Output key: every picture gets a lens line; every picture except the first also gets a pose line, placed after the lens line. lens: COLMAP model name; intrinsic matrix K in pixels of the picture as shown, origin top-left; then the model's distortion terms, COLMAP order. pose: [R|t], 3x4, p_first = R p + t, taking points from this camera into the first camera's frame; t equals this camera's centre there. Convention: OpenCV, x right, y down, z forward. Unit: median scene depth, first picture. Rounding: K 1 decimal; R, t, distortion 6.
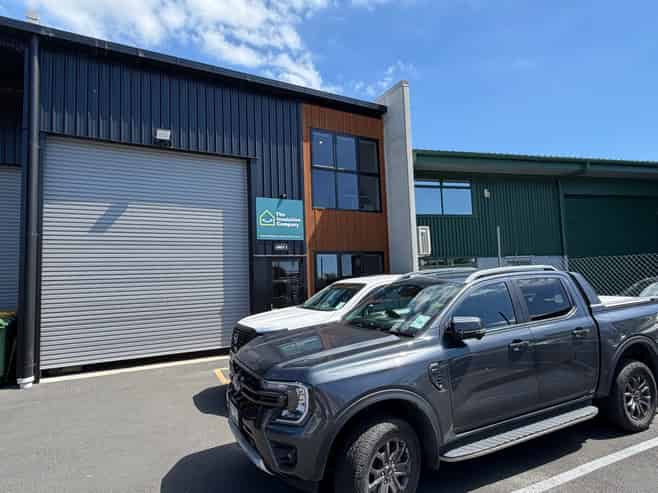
lens RADIAL K [[403.1, 0, 322.8], [0, 403.1, 245.1], [0, 0, 1]] dist [-0.001664, 0.000341]
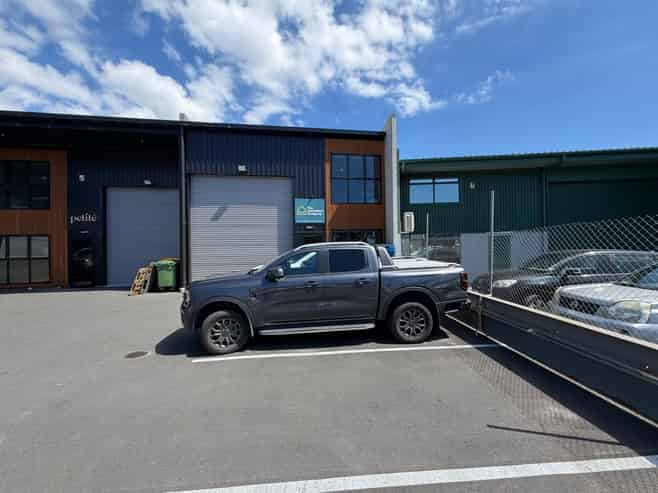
lens RADIAL K [[270.7, 0, 324.0], [0, 270.7, 243.1], [0, 0, 1]] dist [-0.000070, -0.001185]
pose [[0.930043, 0.017307, -0.367042, 0.319446], [0.011344, 0.997062, 0.075758, -0.012214], [0.367275, -0.074622, 0.927114, -0.044384]]
